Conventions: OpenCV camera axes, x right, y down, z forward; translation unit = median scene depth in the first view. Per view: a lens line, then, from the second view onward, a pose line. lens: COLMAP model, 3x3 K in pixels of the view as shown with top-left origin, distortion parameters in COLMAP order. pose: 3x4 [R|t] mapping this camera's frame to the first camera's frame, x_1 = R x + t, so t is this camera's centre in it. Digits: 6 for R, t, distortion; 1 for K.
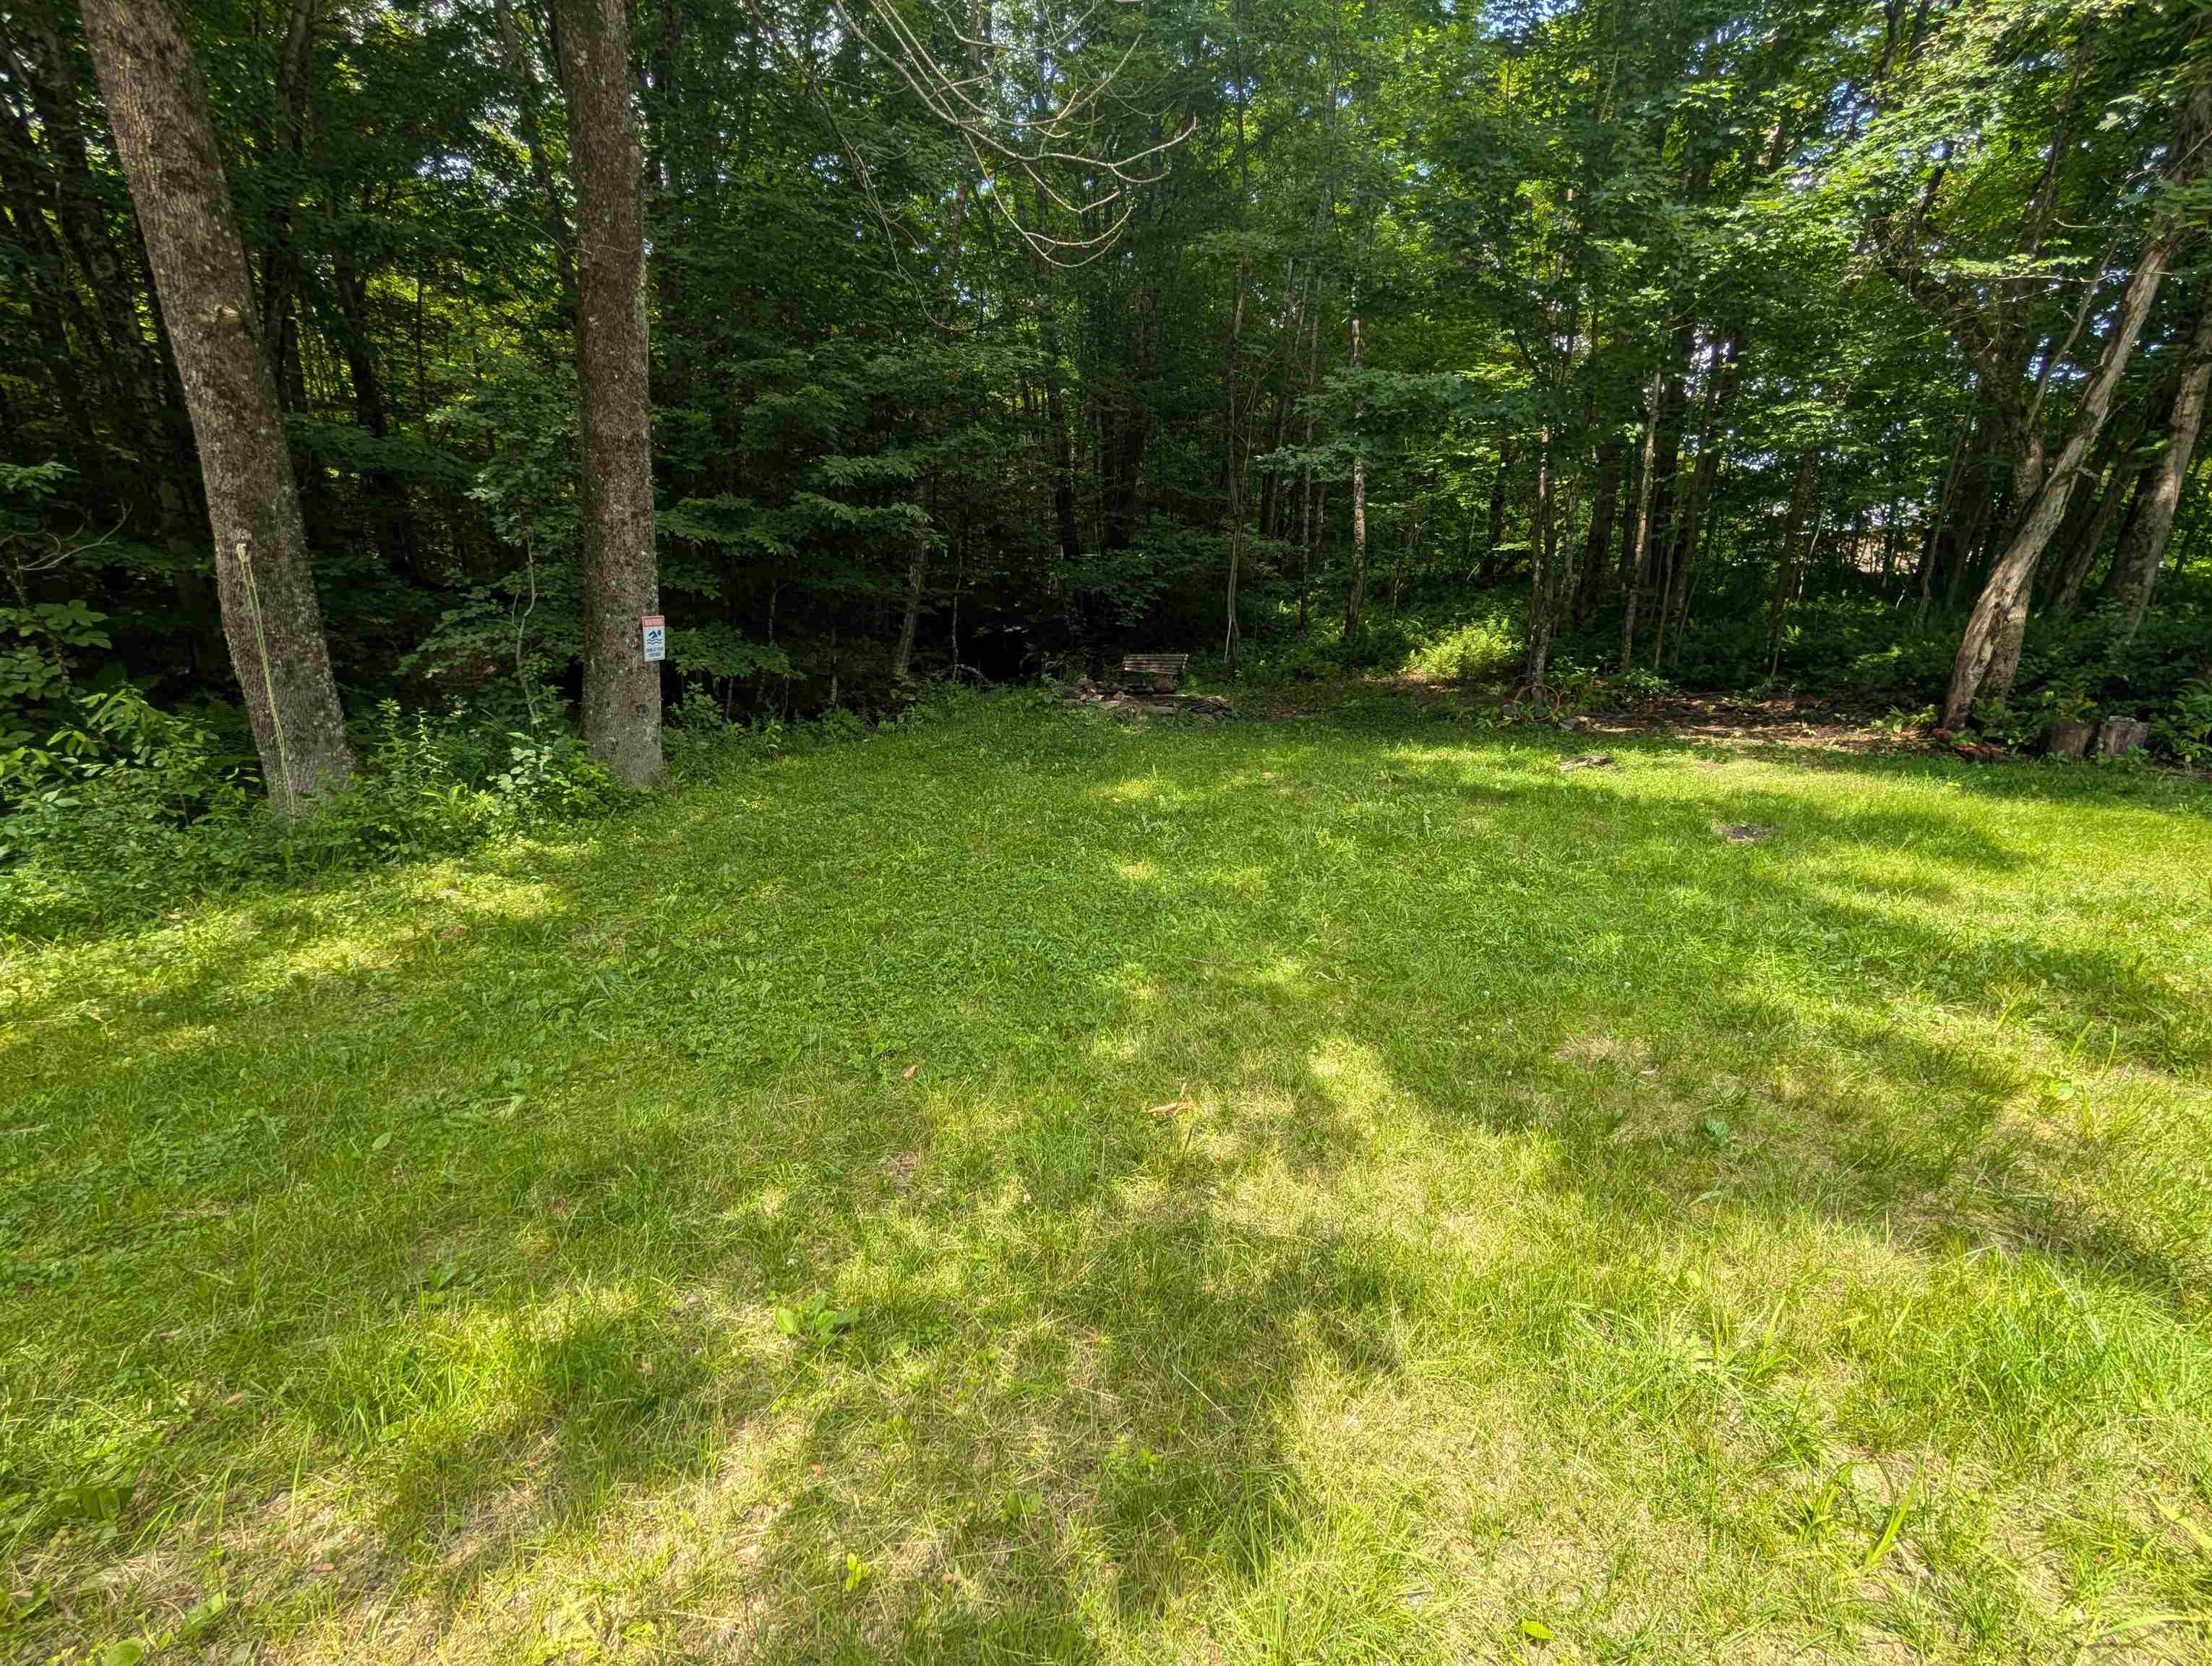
lens RADIAL K [[842.4, 0, 1112.2], [0, 842.4, 845.3], [0, 0, 1]] dist [0.000369, 0.000234]
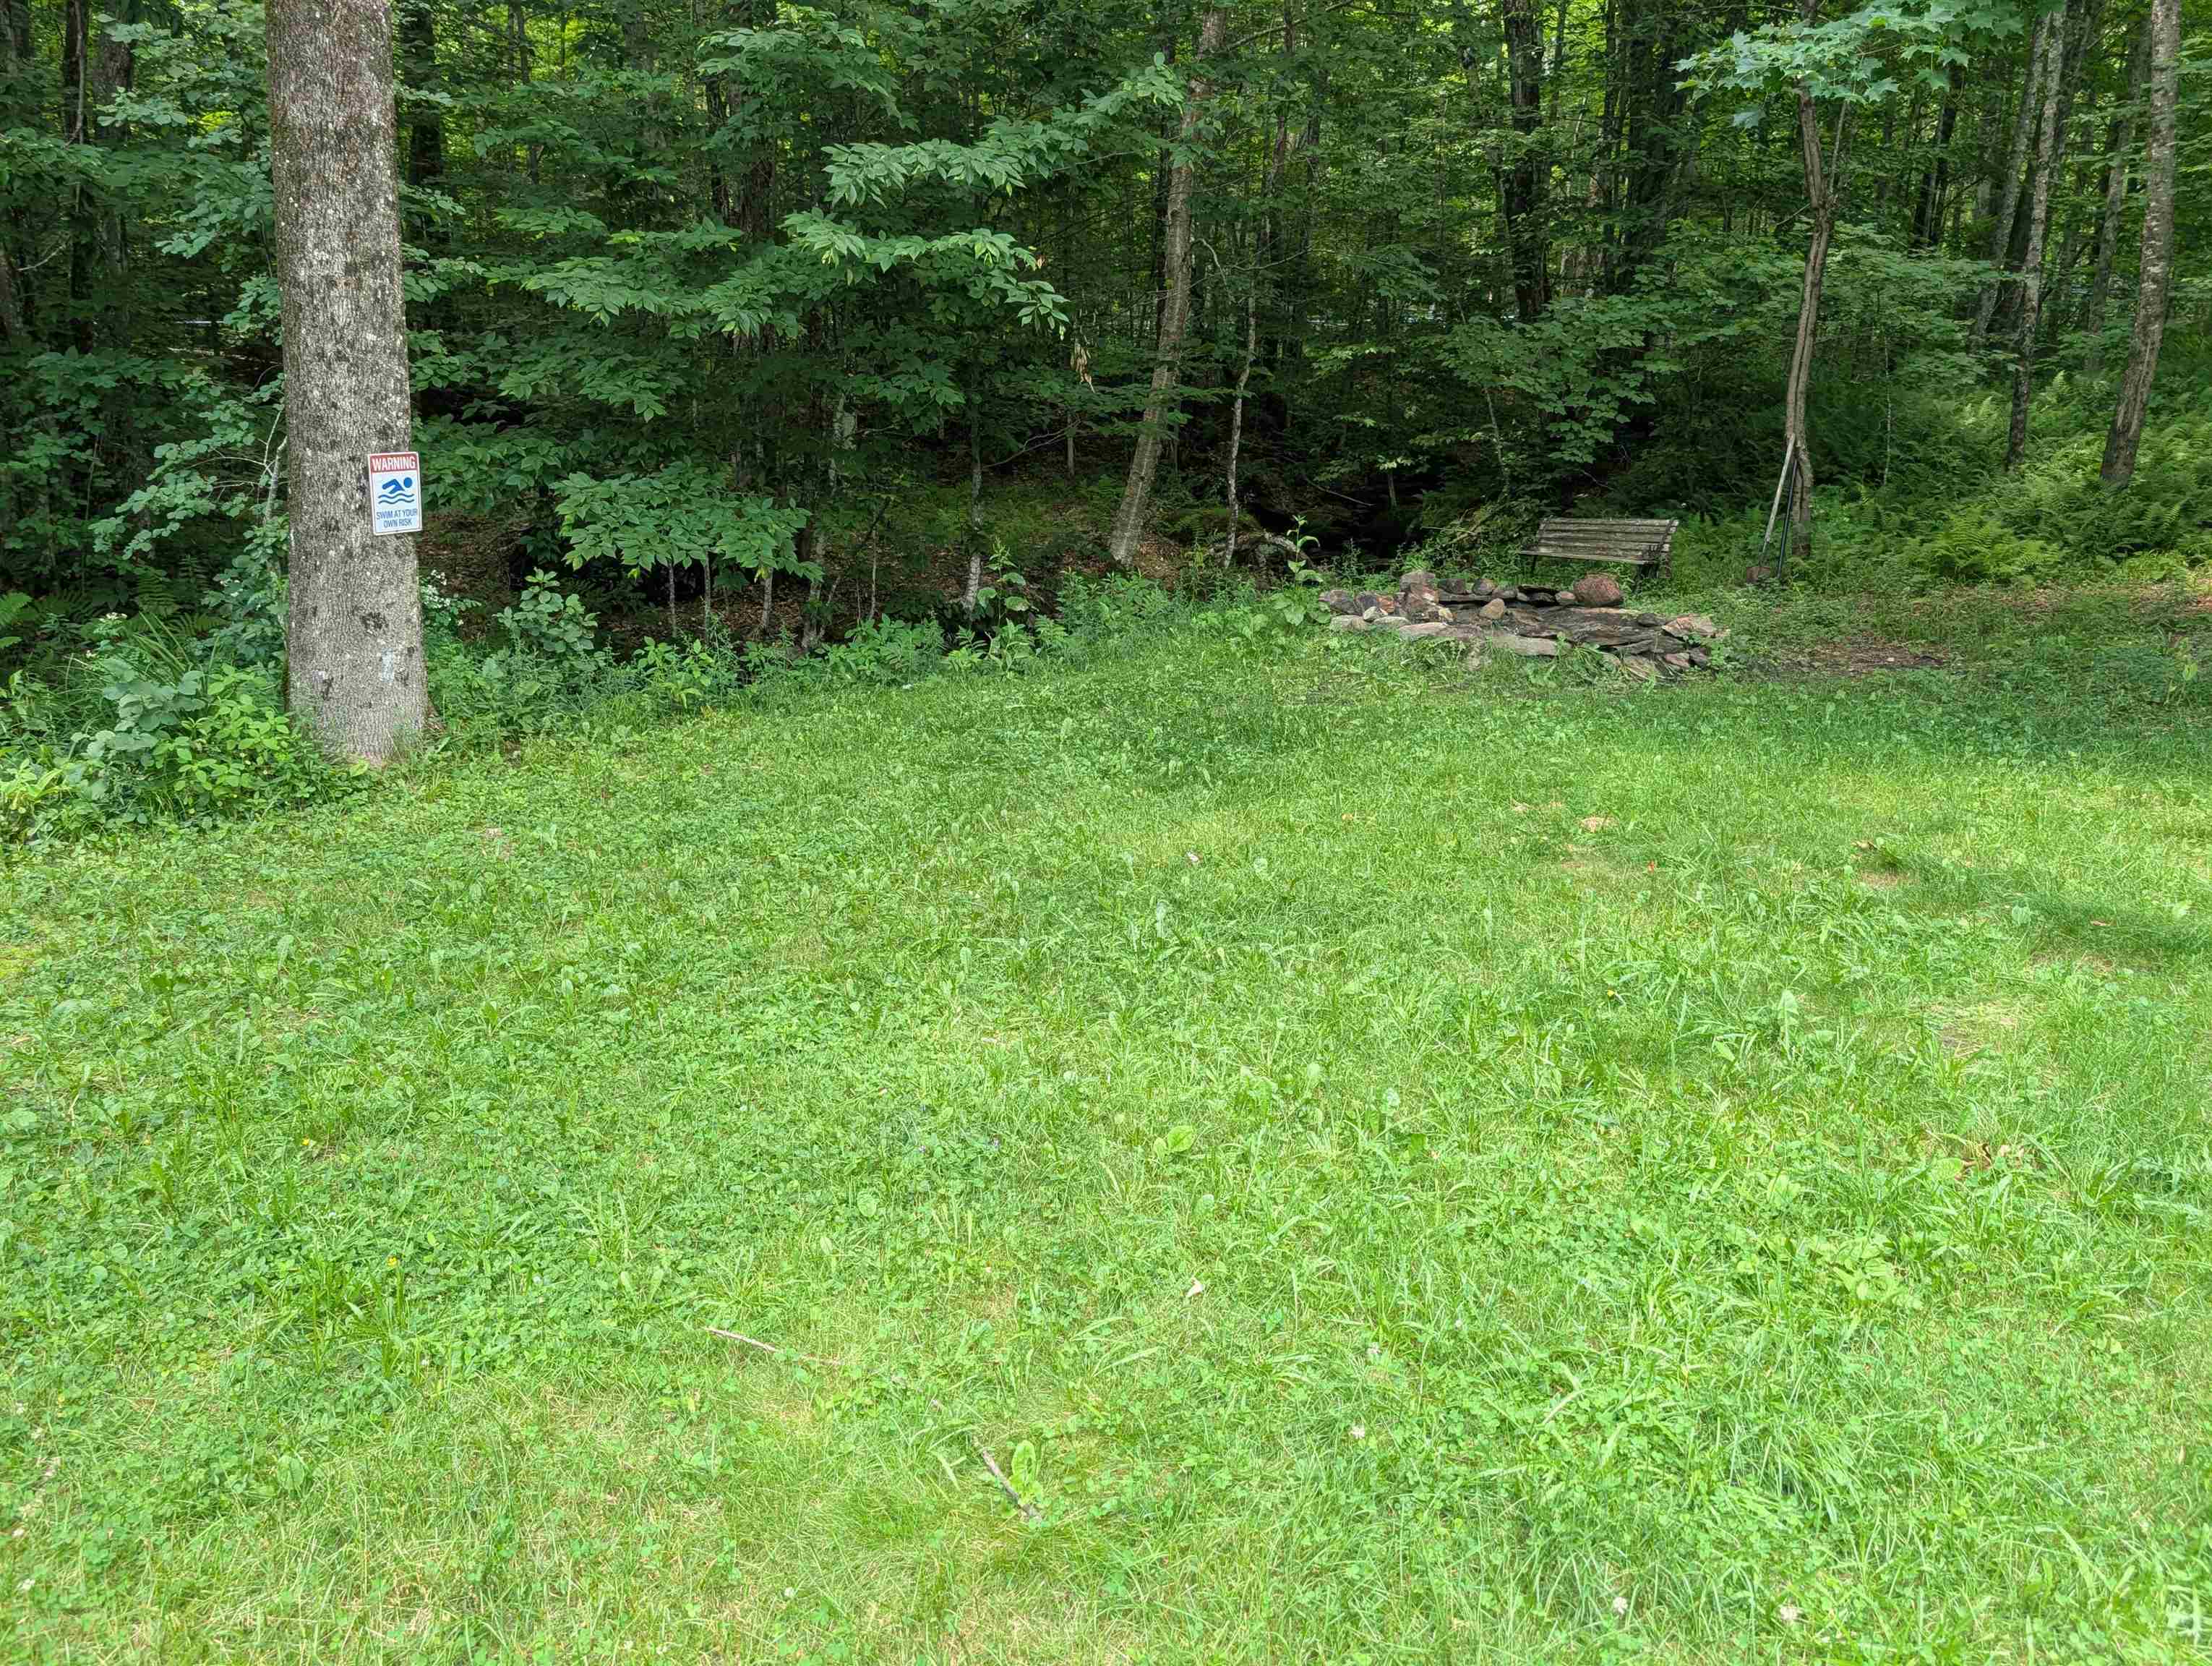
lens RADIAL K [[1555.1, 0, 1098.8], [0, 1555.1, 814.2], [0, 0, 1]] dist [0.031322, -0.000051]
pose [[0.930296, 0.076461, -0.358751, 0.240985], [-0.087222, 0.996092, -0.013881, -0.060616], [0.356288, 0.044205, 0.933330, 0.212006]]
